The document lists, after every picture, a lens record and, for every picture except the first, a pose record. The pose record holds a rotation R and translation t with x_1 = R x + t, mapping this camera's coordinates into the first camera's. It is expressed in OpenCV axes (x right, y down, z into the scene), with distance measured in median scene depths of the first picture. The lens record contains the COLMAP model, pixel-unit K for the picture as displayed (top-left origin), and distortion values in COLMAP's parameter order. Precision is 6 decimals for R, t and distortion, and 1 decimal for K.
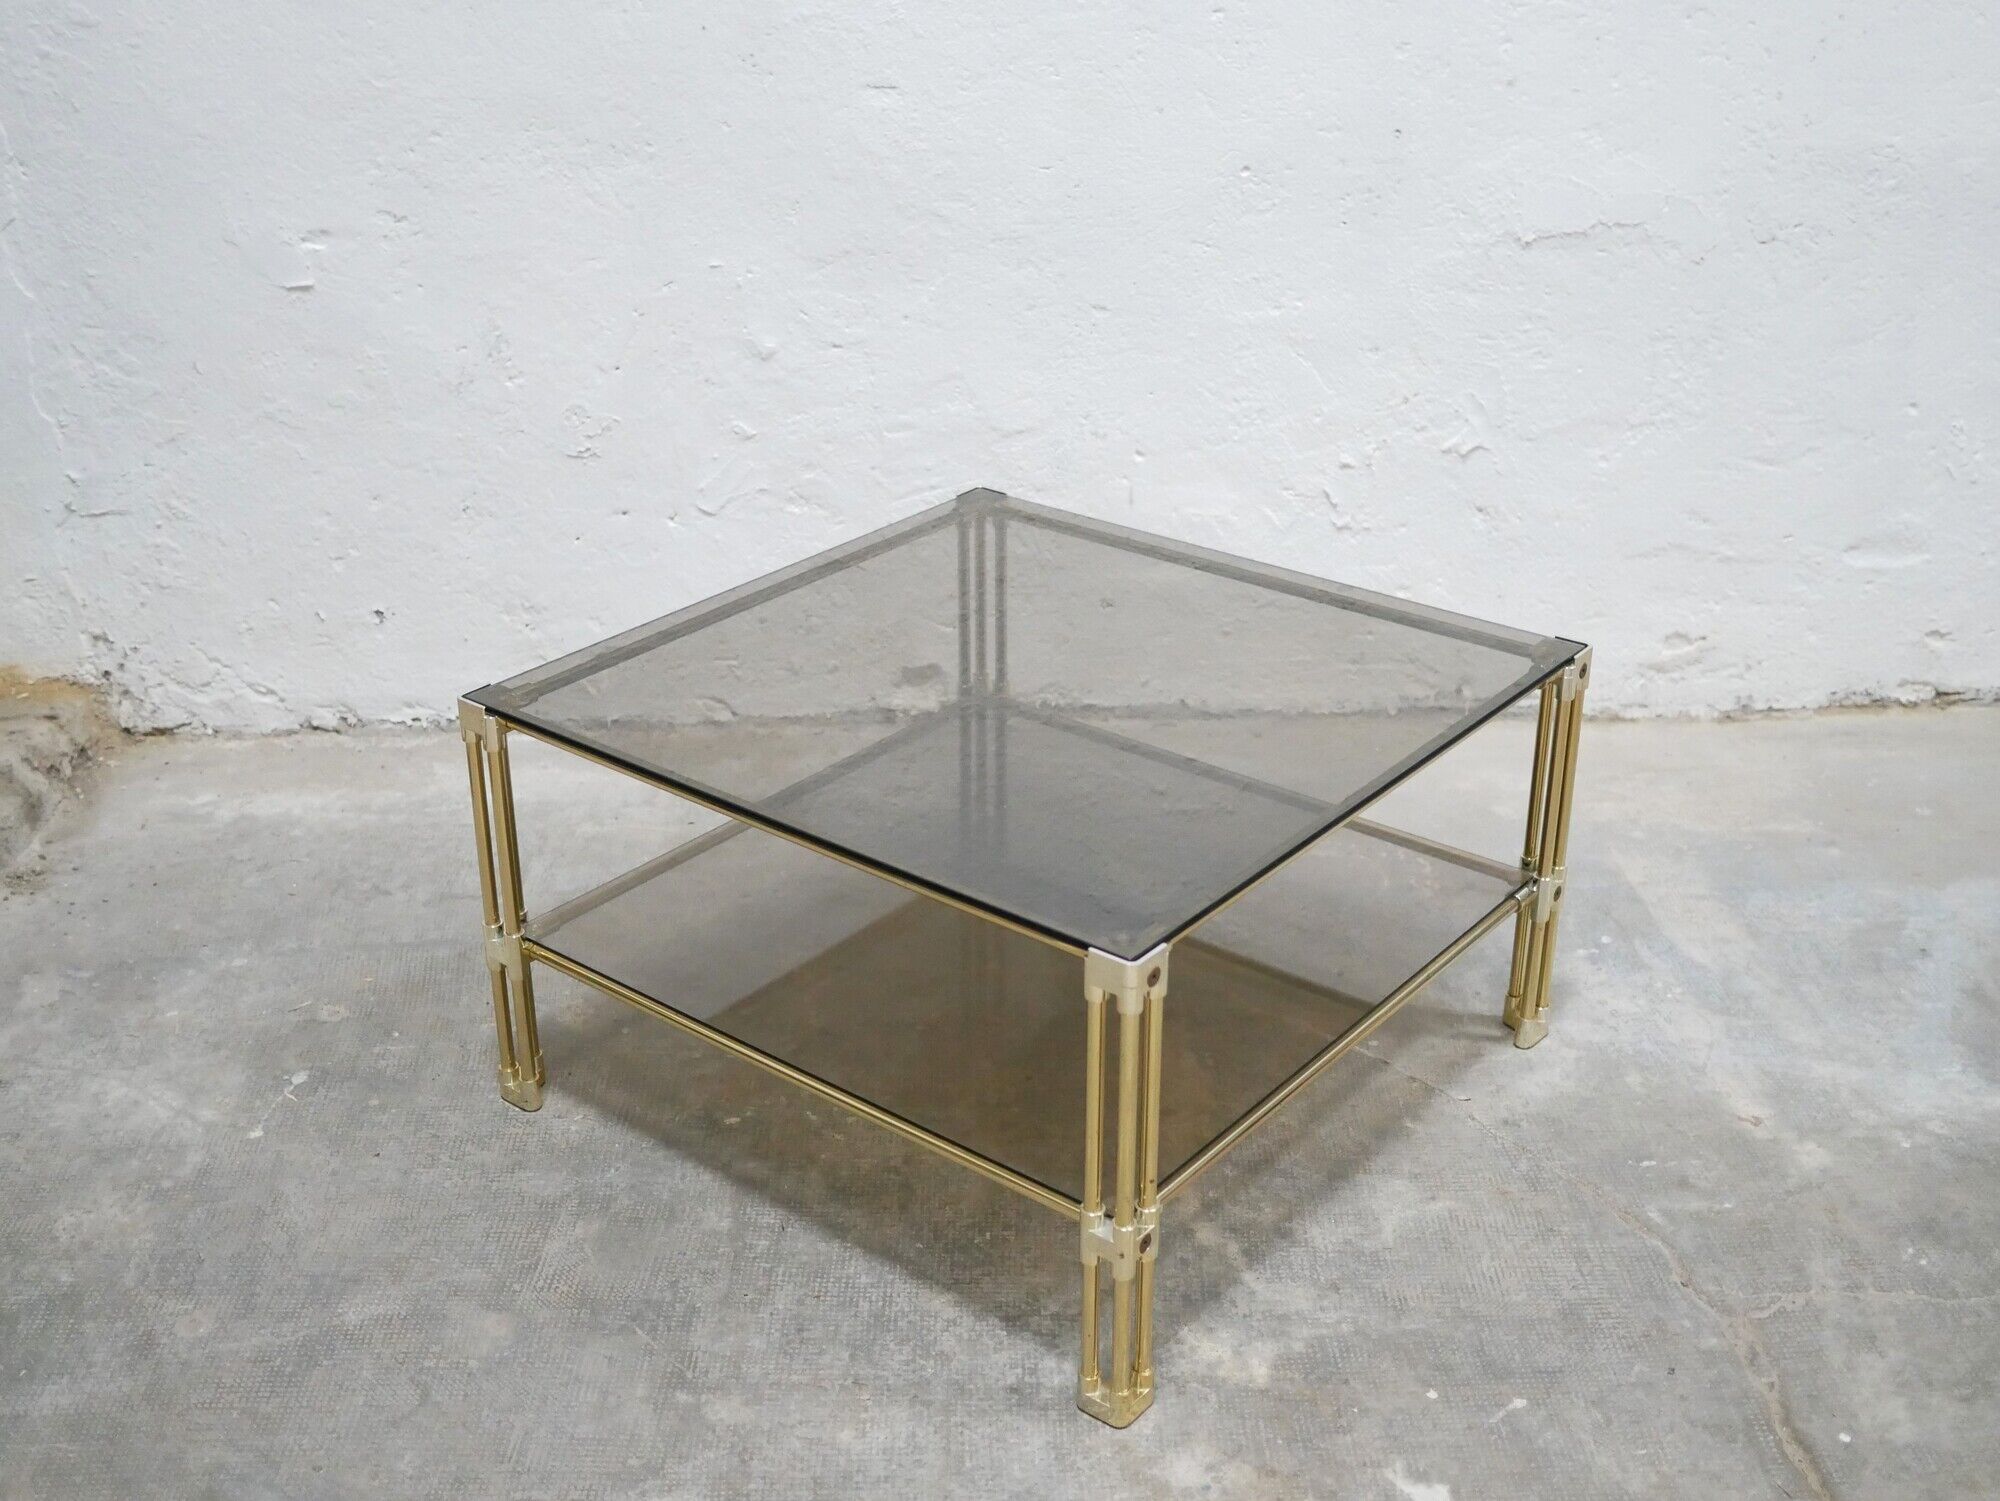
lens RADIAL K [[2358.2, 0, 1005.1], [0, 2358.2, 724.2], [0, 0, 1]] dist [-0.016239, 0.019119]
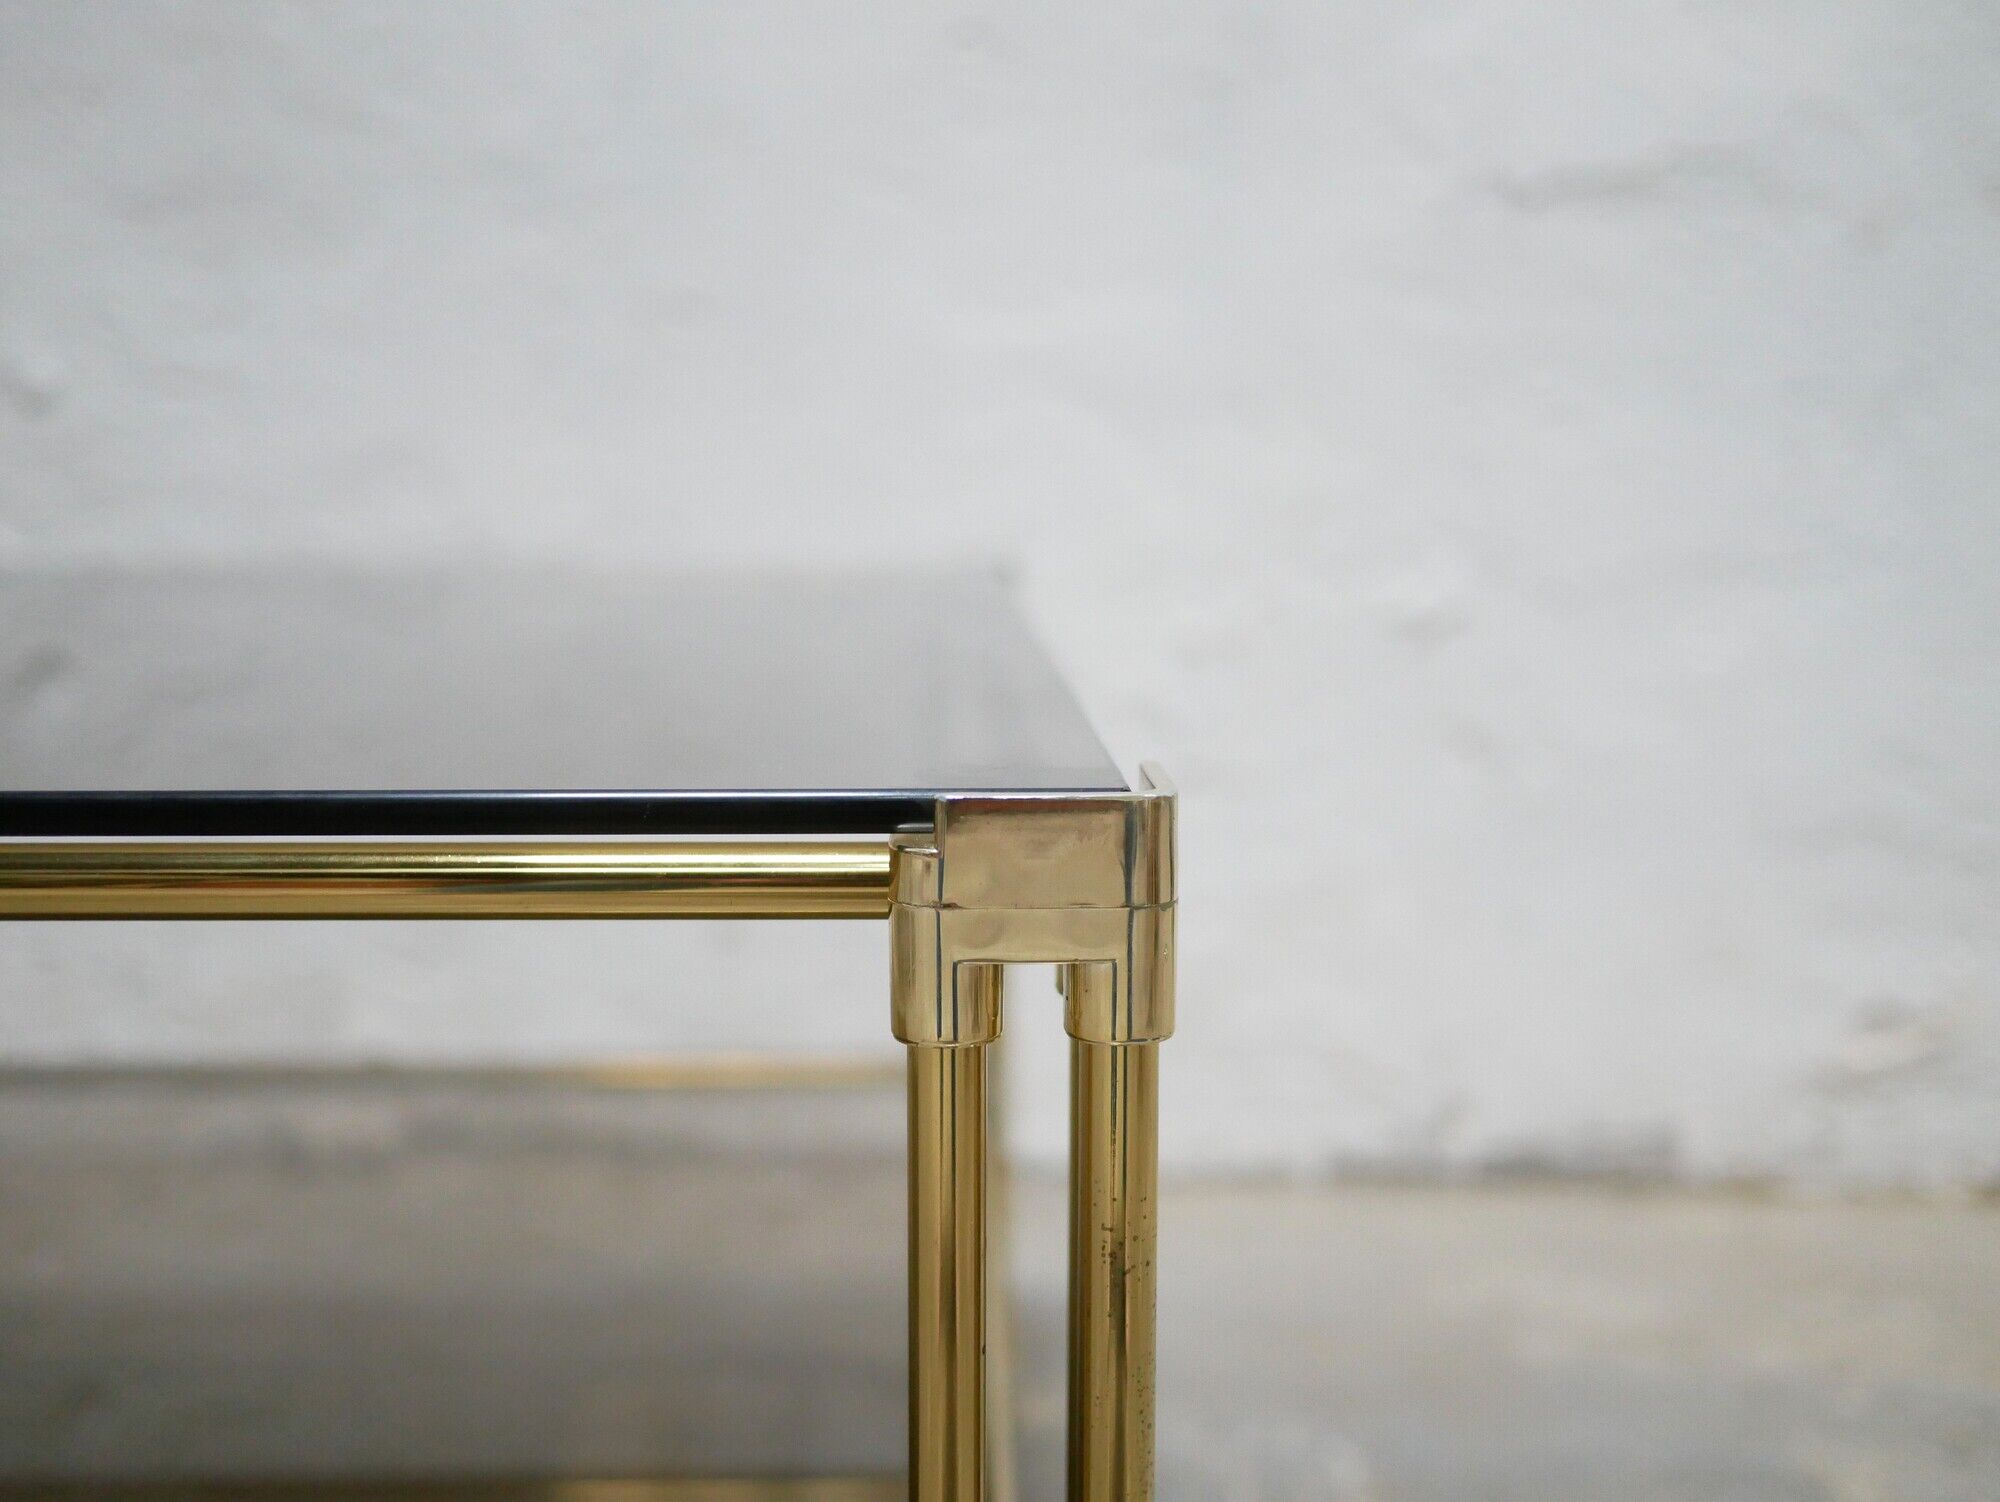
lens RADIAL K [[2329.5, 0, 1002.6], [0, 2329.5, 744.2], [0, 0, 1]] dist [-0.017562, 0.021051]
pose [[0.999410, 0.008470, -0.033283, 0.138469], [-0.017779, 0.956740, -0.290401, 0.063317], [0.029383, 0.290821, 0.956326, 0.606108]]
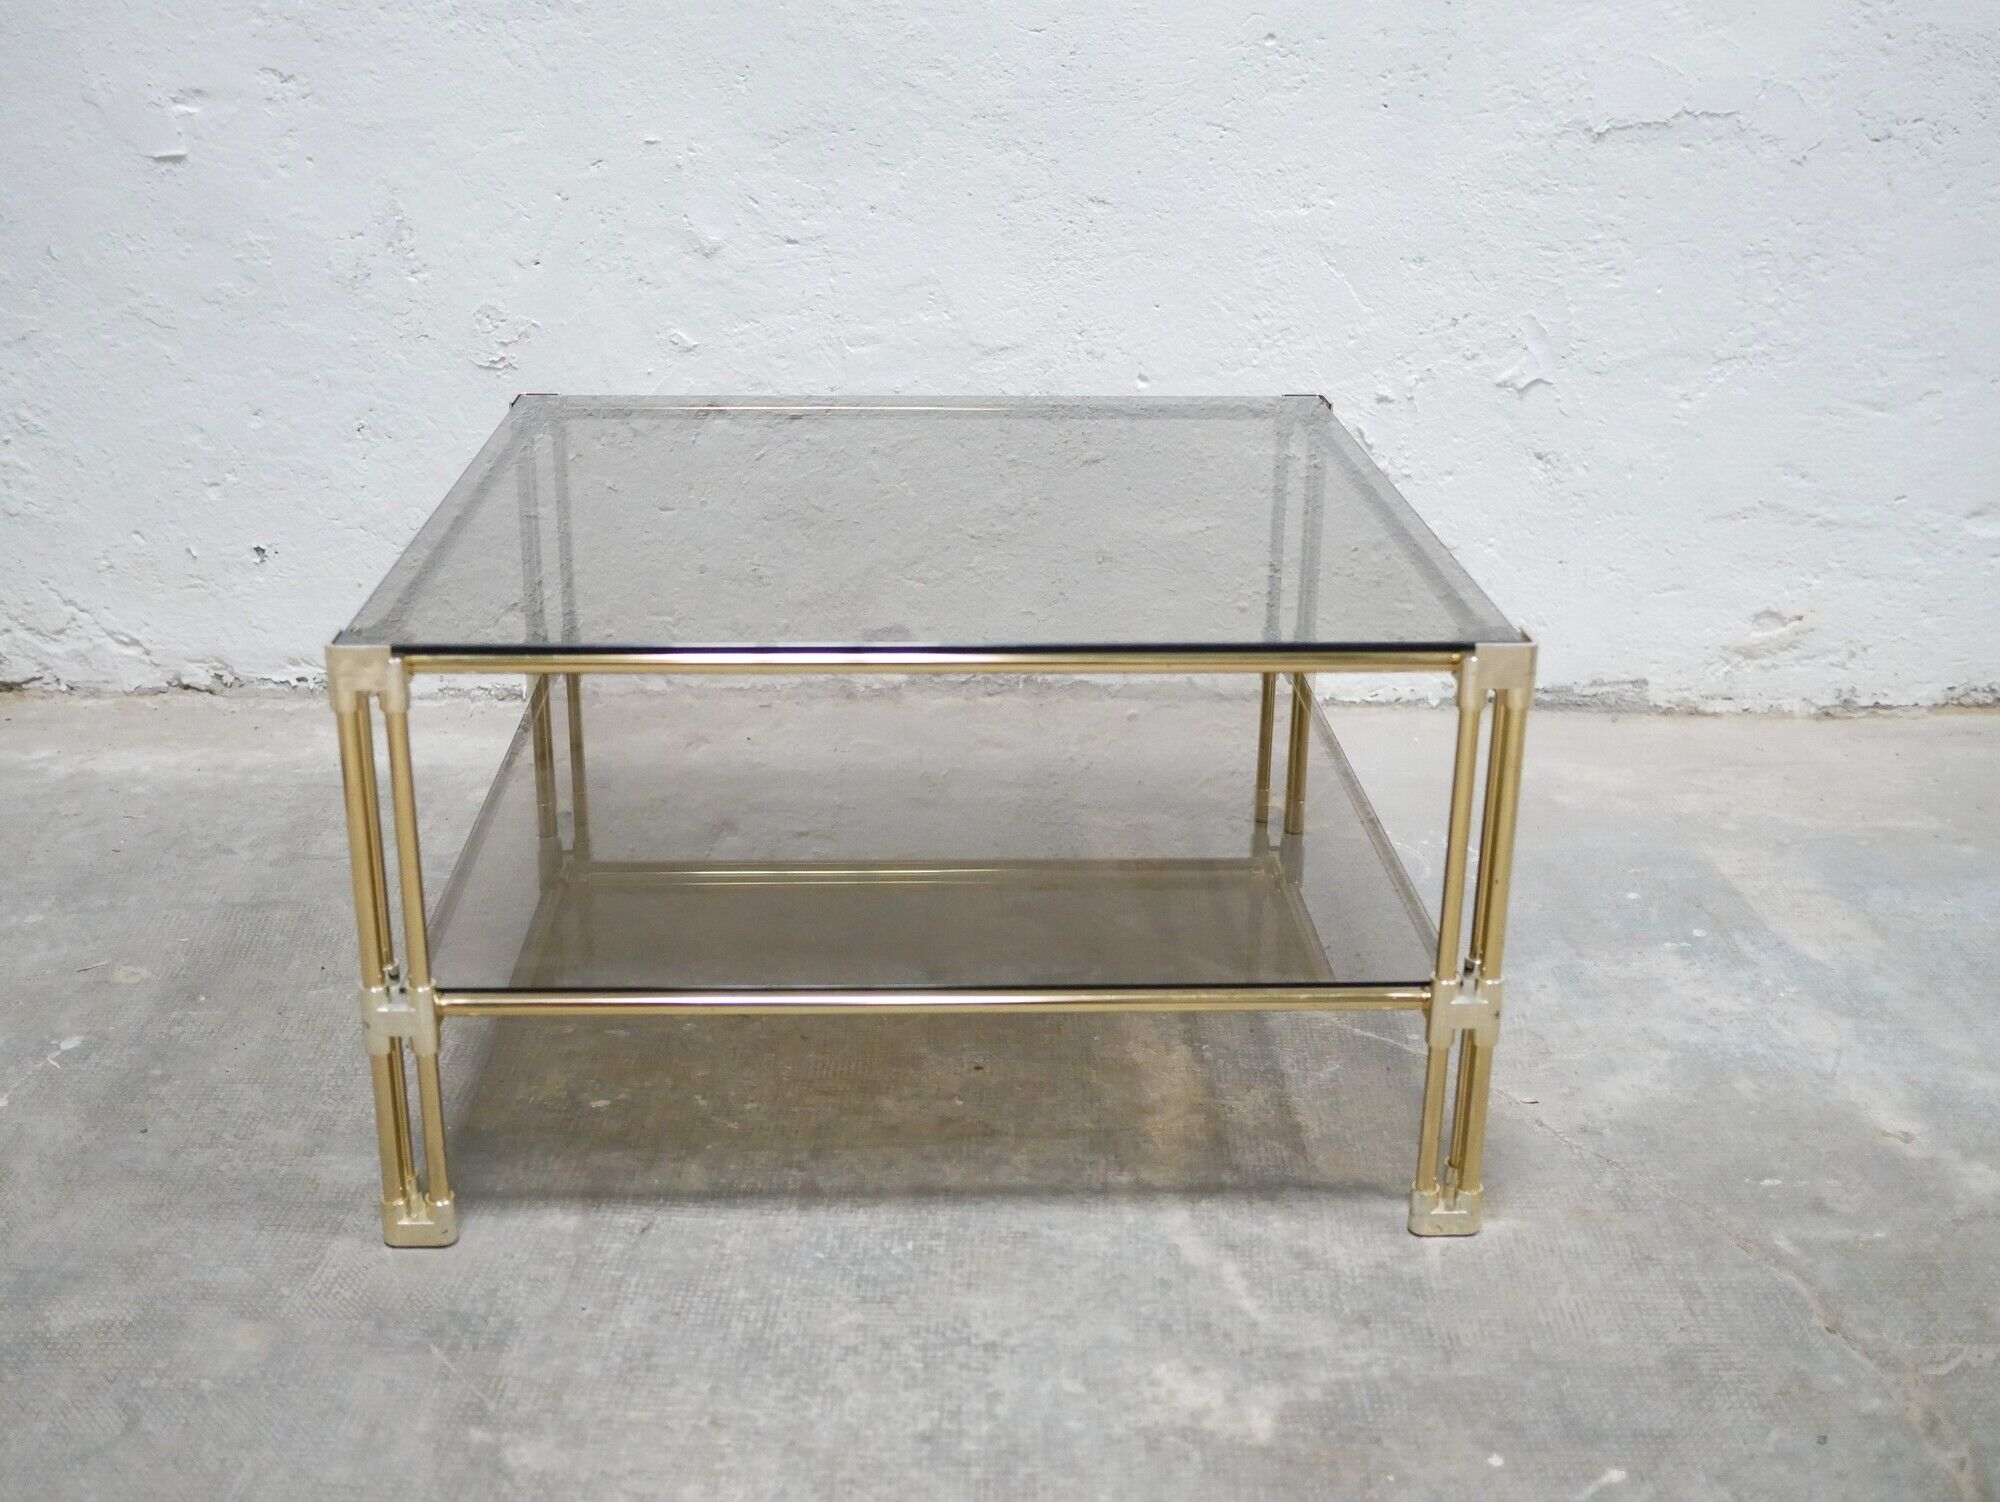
lens RADIAL K [[2271.0, 0, 990.6], [0, 2271.0, 748.6], [0, 0, 1]] dist [-0.020812, 0.036832]
pose [[0.999519, 0.020717, -0.023061, 0.026718], [-0.022157, 0.997701, -0.064047, 0.083534], [0.021681, 0.064527, 0.997680, 0.207277]]
